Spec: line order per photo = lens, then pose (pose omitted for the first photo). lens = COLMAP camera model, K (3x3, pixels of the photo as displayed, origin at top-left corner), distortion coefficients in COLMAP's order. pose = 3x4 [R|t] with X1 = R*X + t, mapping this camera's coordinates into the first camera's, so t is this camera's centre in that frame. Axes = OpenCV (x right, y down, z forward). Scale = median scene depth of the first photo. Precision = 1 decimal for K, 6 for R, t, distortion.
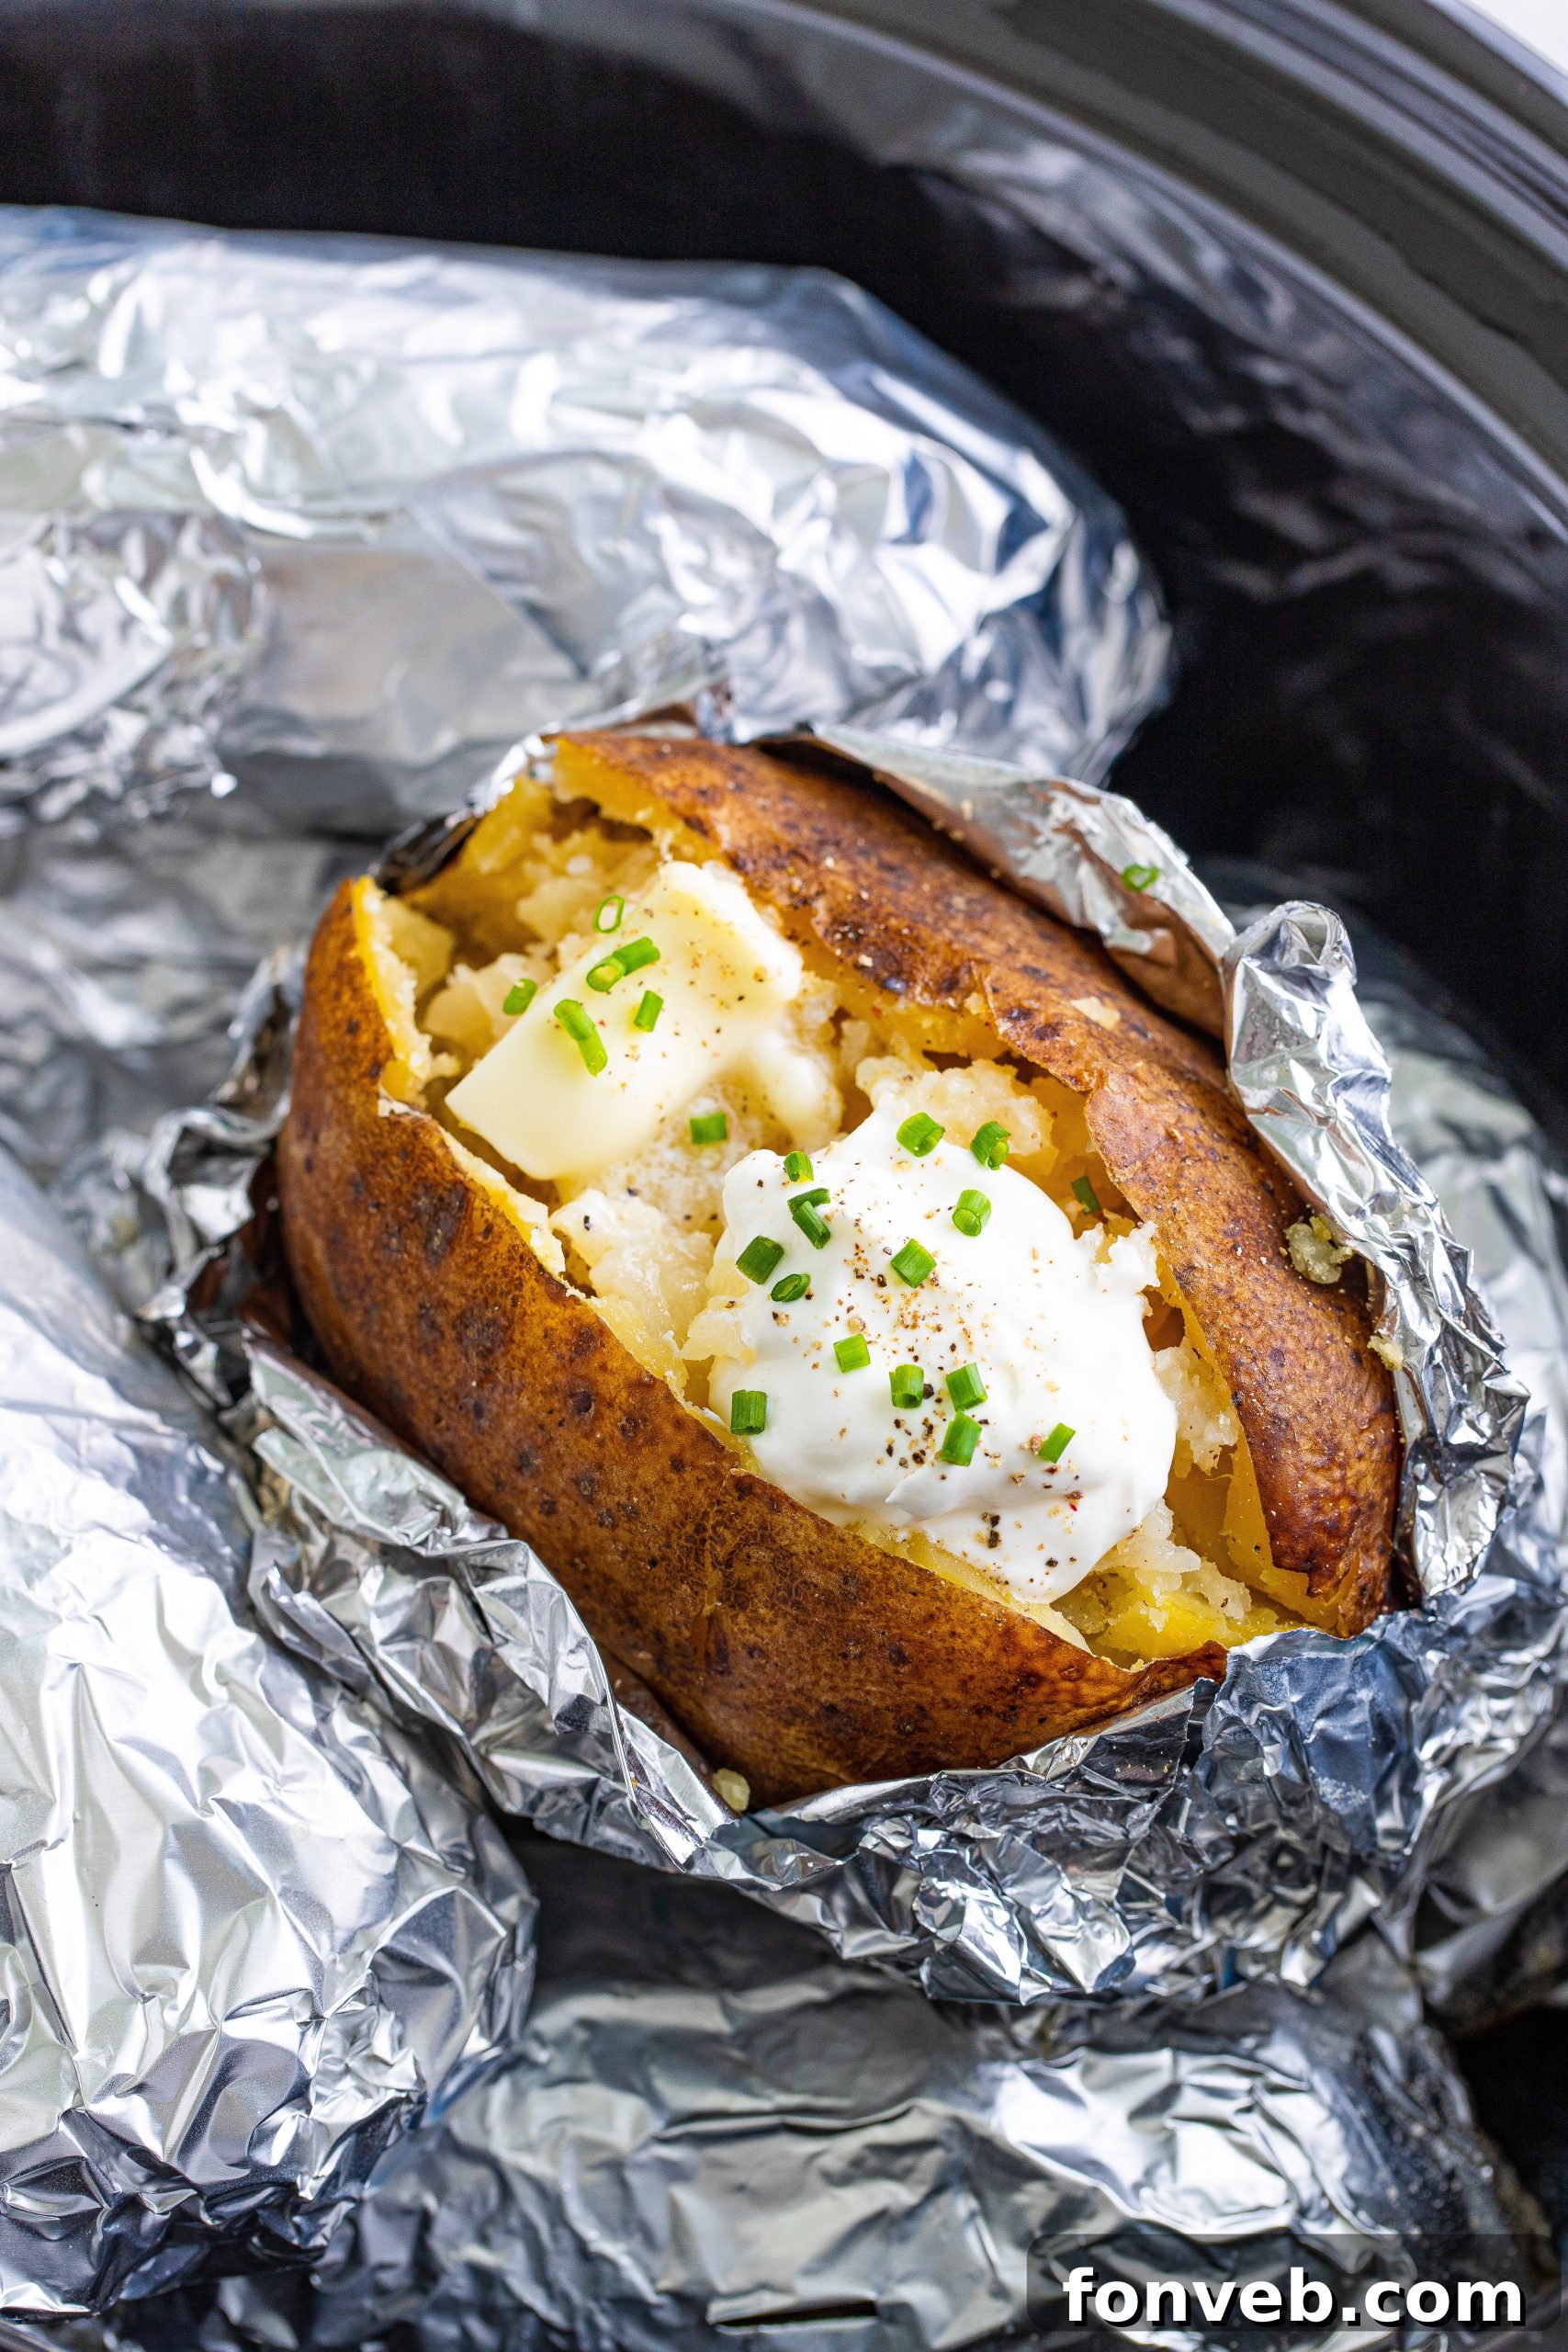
lens RADIAL K [[7856.1, 0, 784.0], [0, 7856.1, 1176.0], [0, 0, 1]] dist [-0.026082, 0.947366]
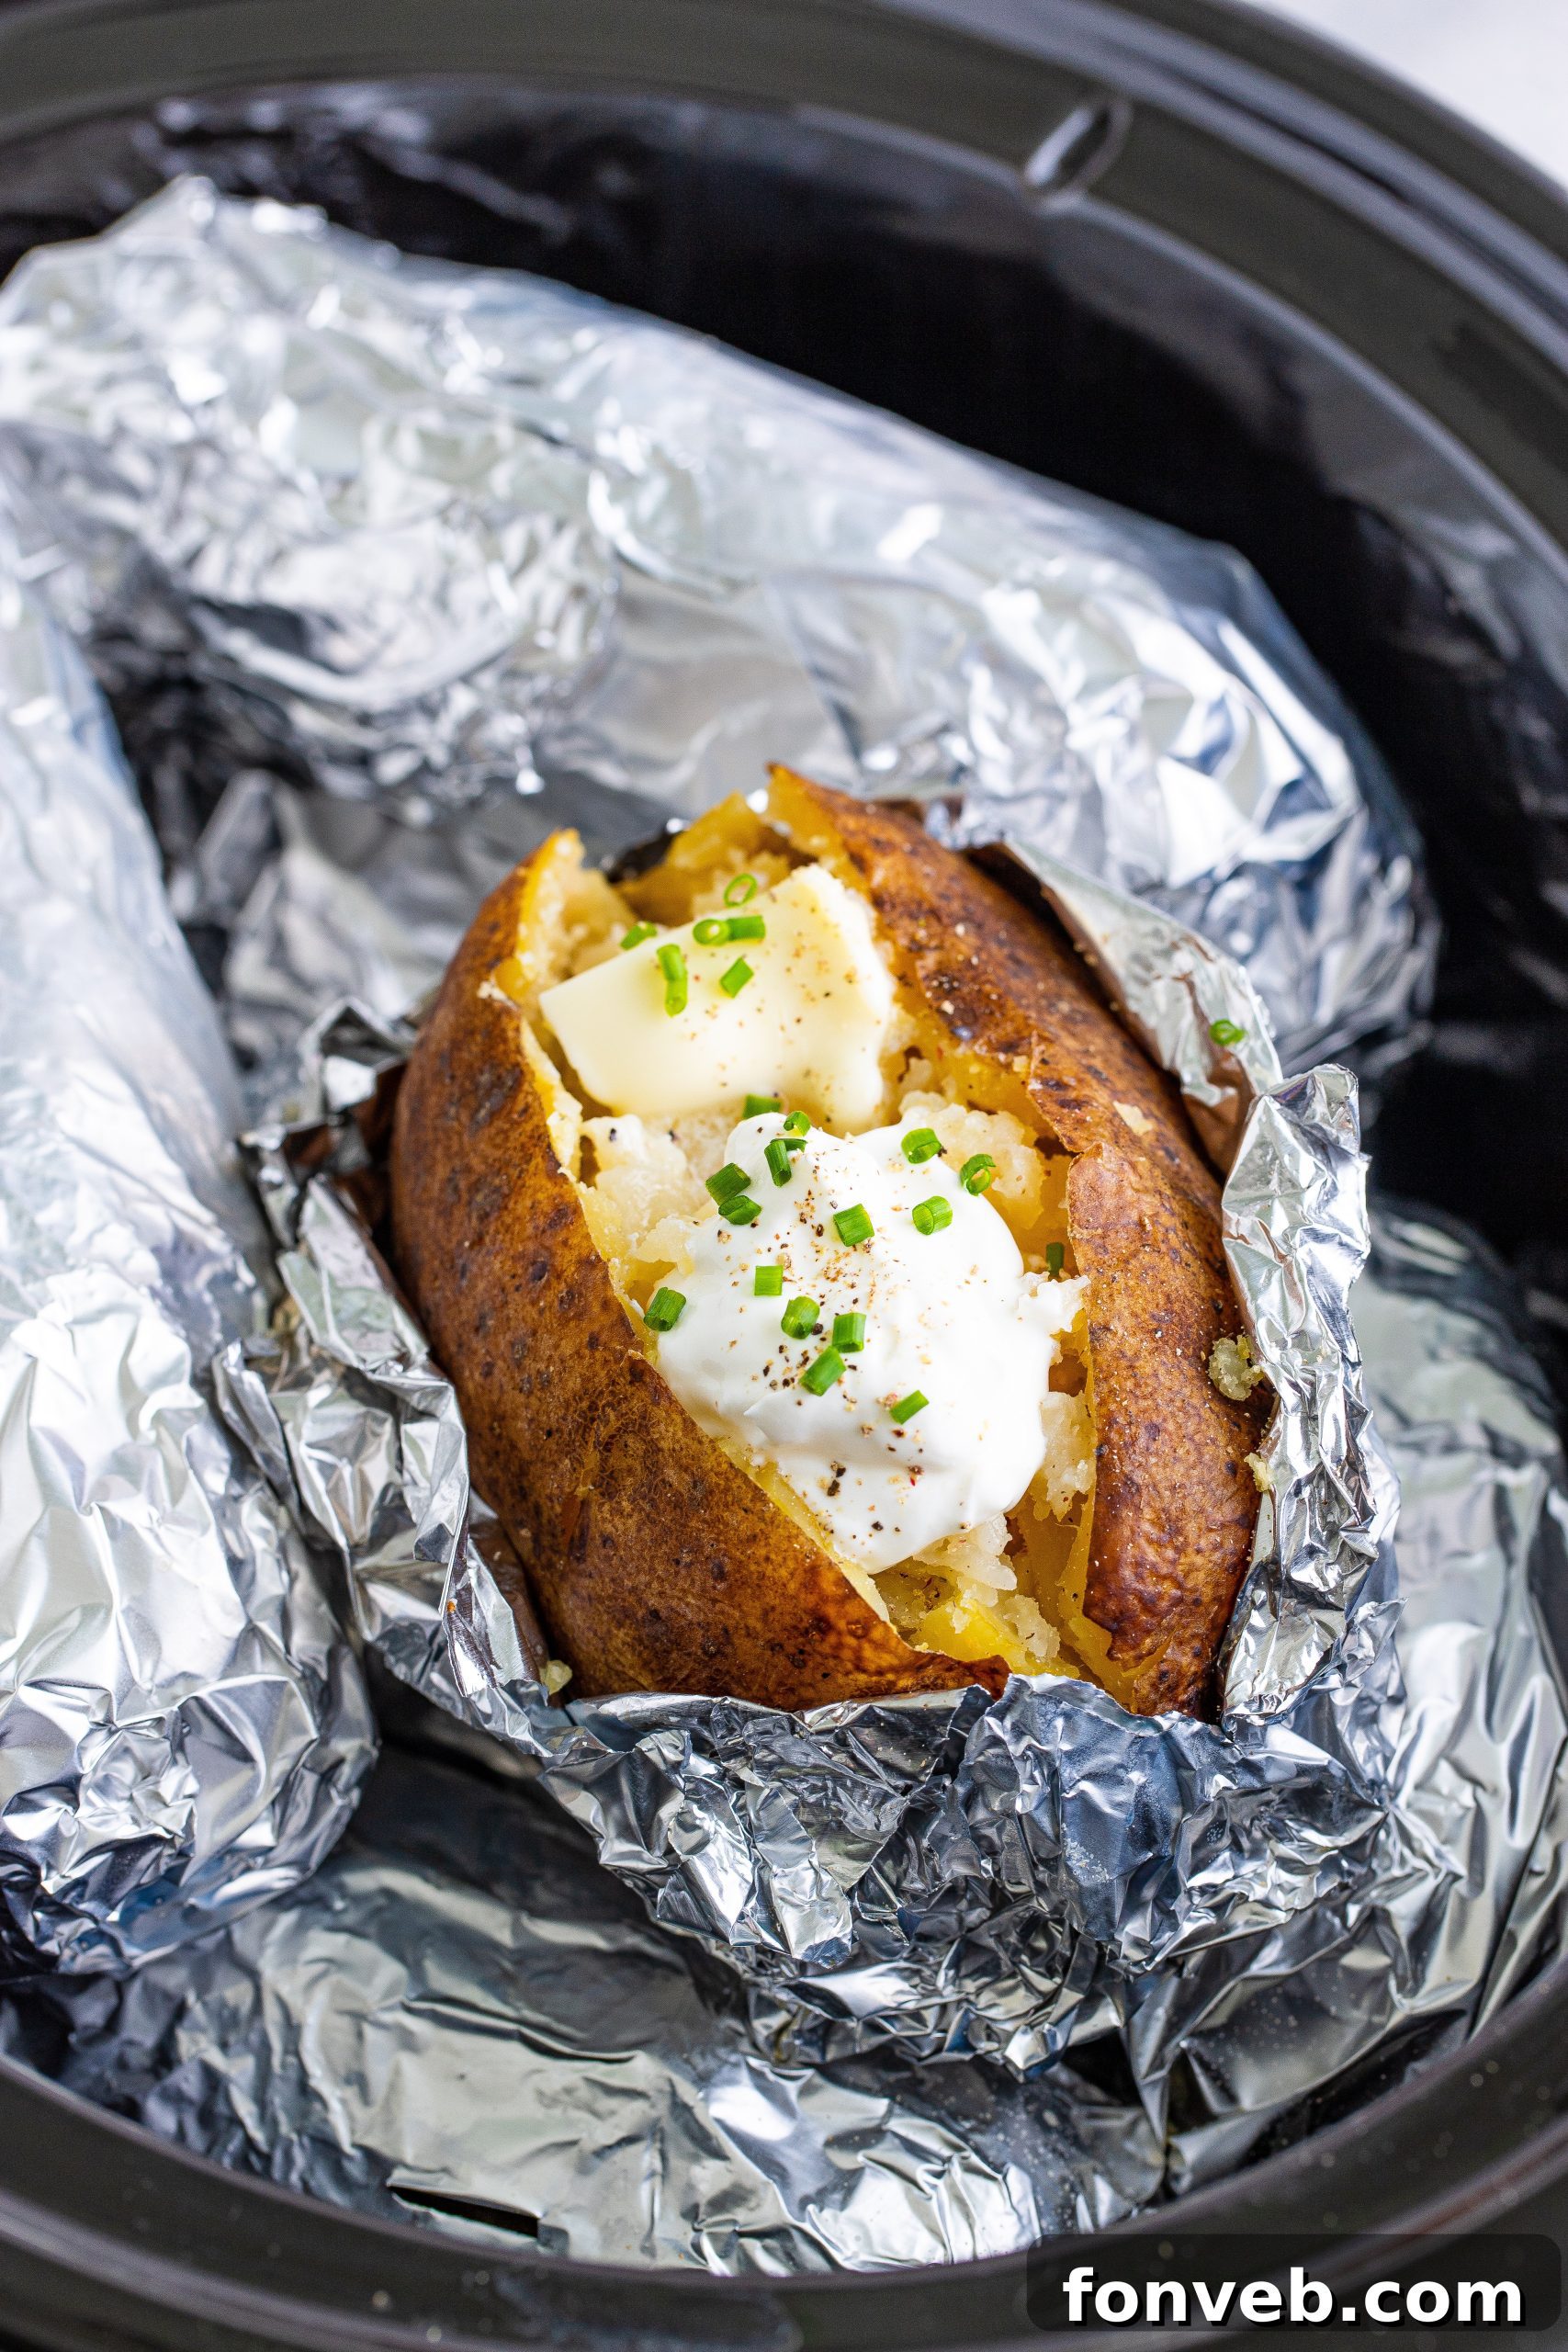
lens RADIAL K [[7856.1, 0, 784.0], [0, 7856.1, 1176.0], [0, 0, 1]] dist [-0.026082, 0.947366]
pose [[0.924421, 0.308269, -0.224535, 0.241510], [-0.346669, 0.924614, -0.157829, 0.173847], [0.158955, 0.223740, 0.961600, -0.034141]]
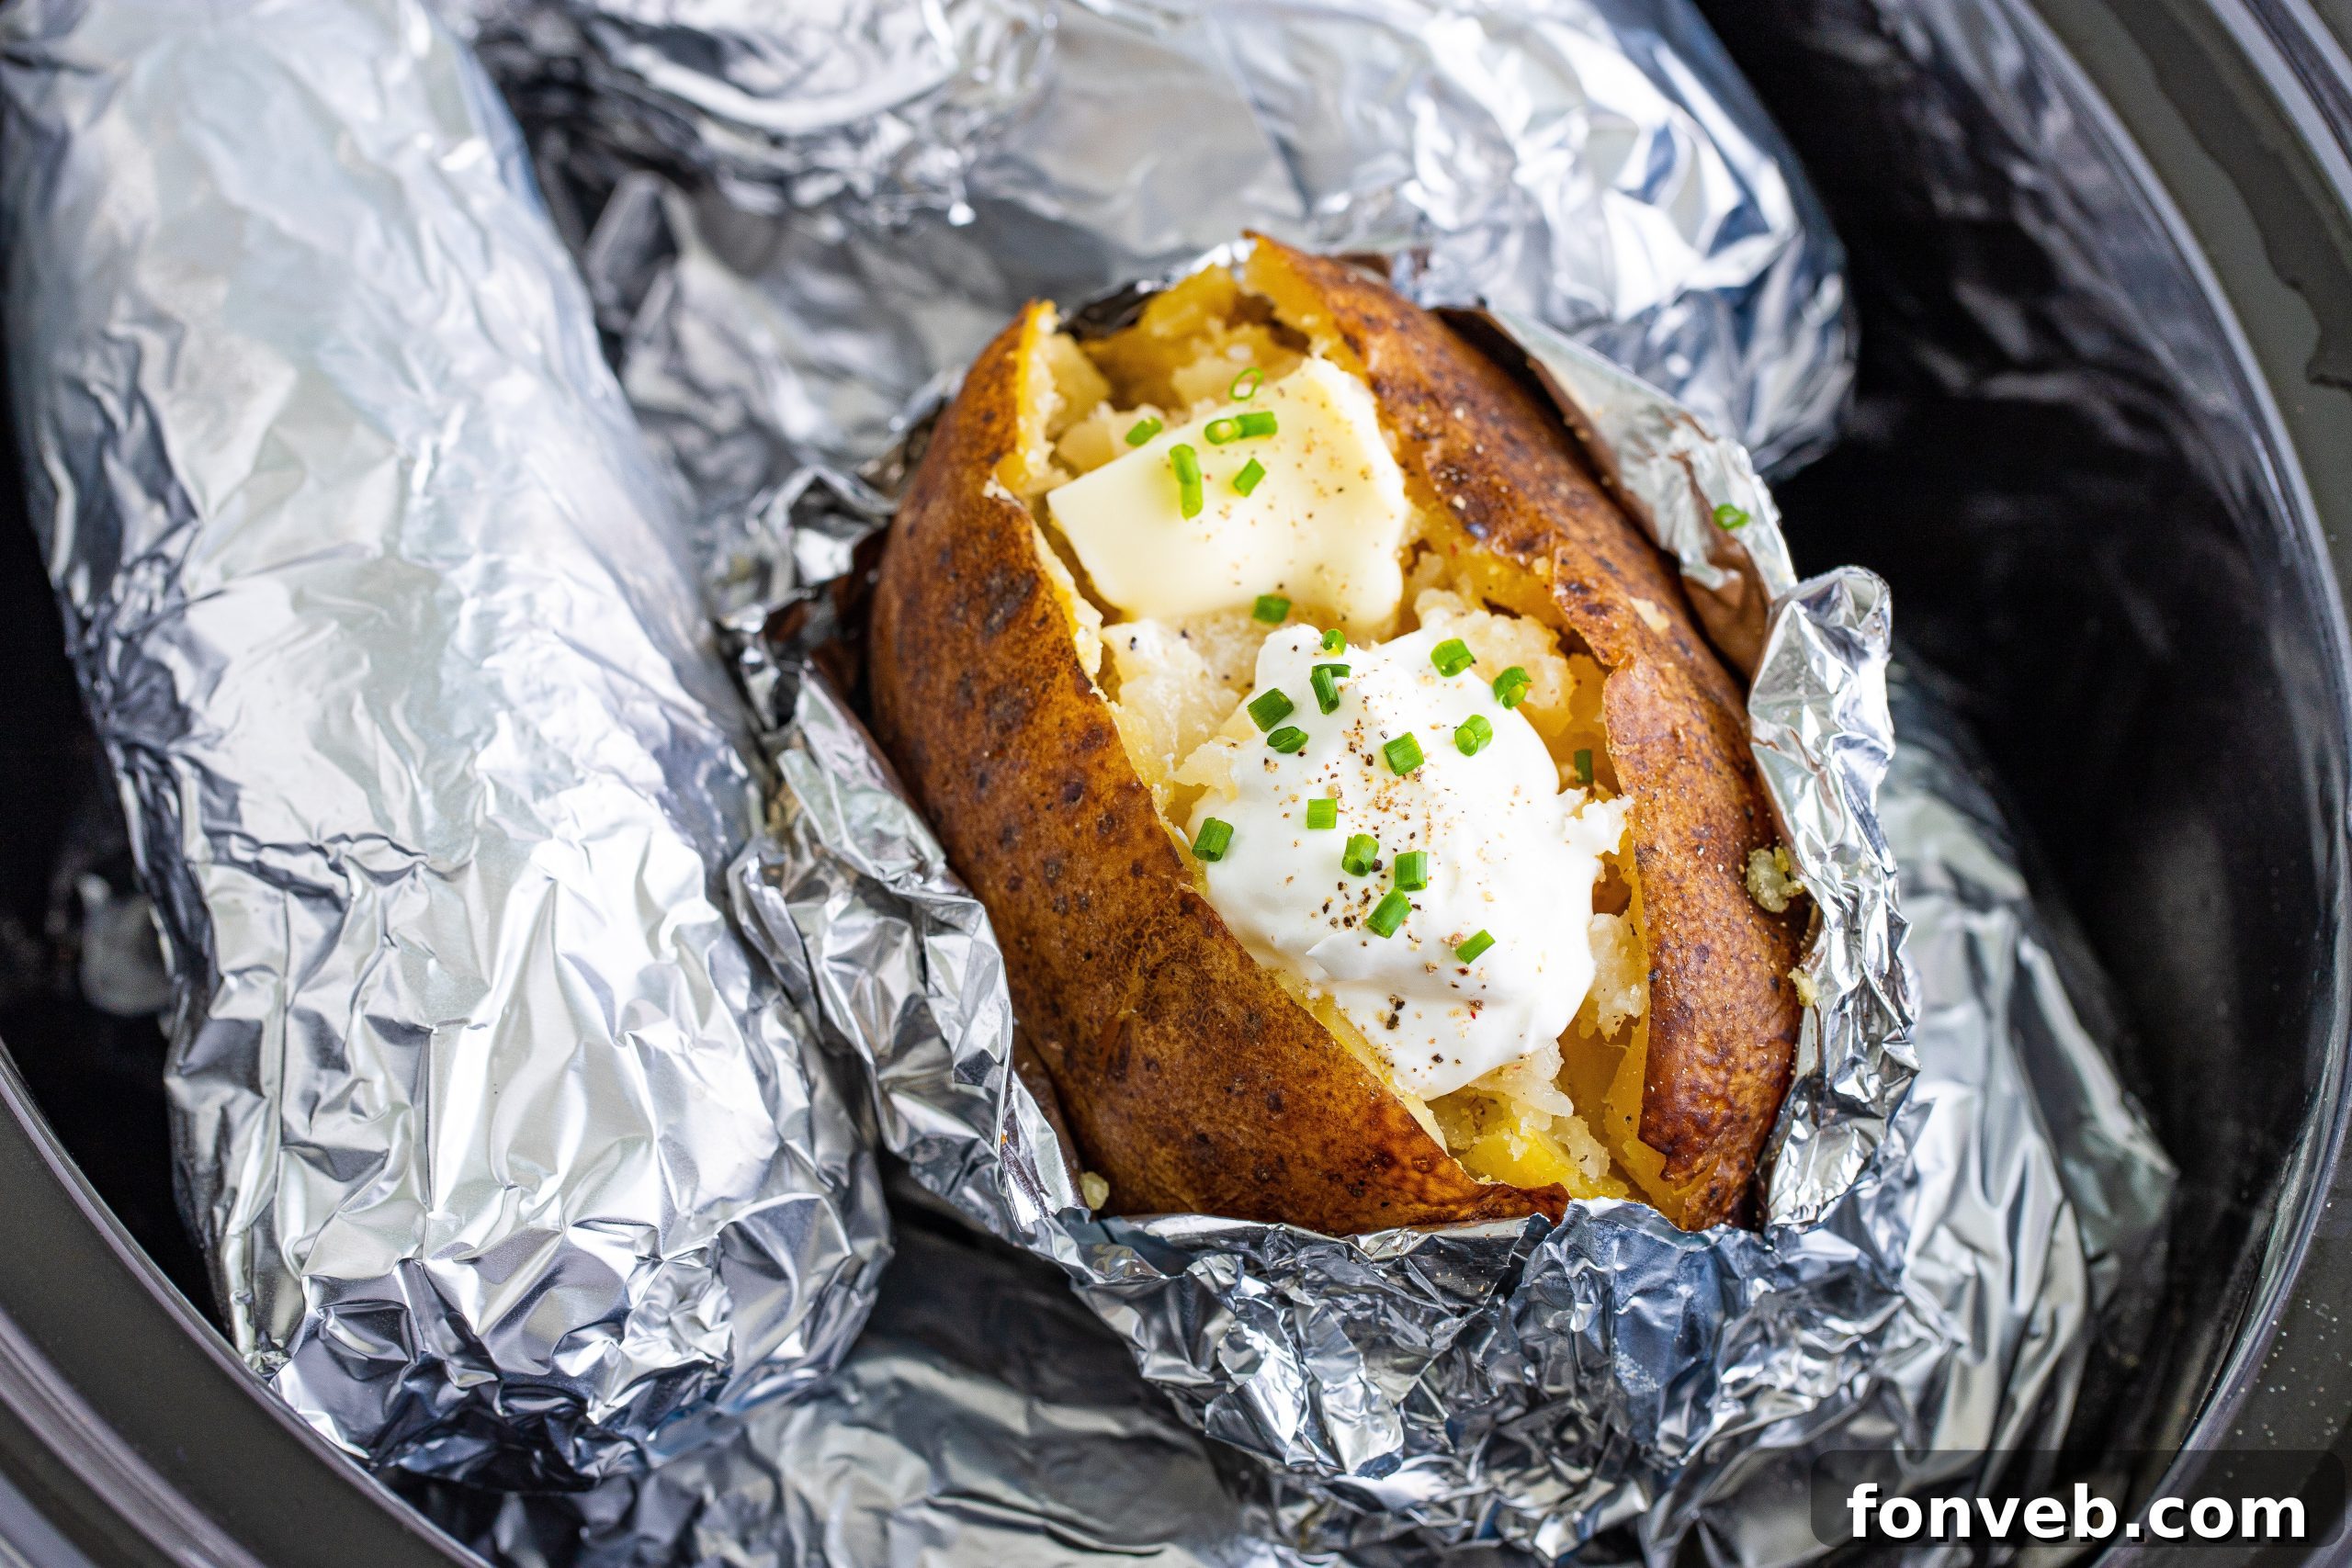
lens RADIAL K [[7856.1, 0, 1176.0], [0, 7856.1, 784.0], [0, 0, 1]] dist [-0.026082, 0.947366]
pose [[0.946542, 0.312074, -0.081663, 0.074275], [-0.317989, 0.945239, -0.073534, 0.101375], [0.054243, 0.095571, 0.993944, -0.065108]]
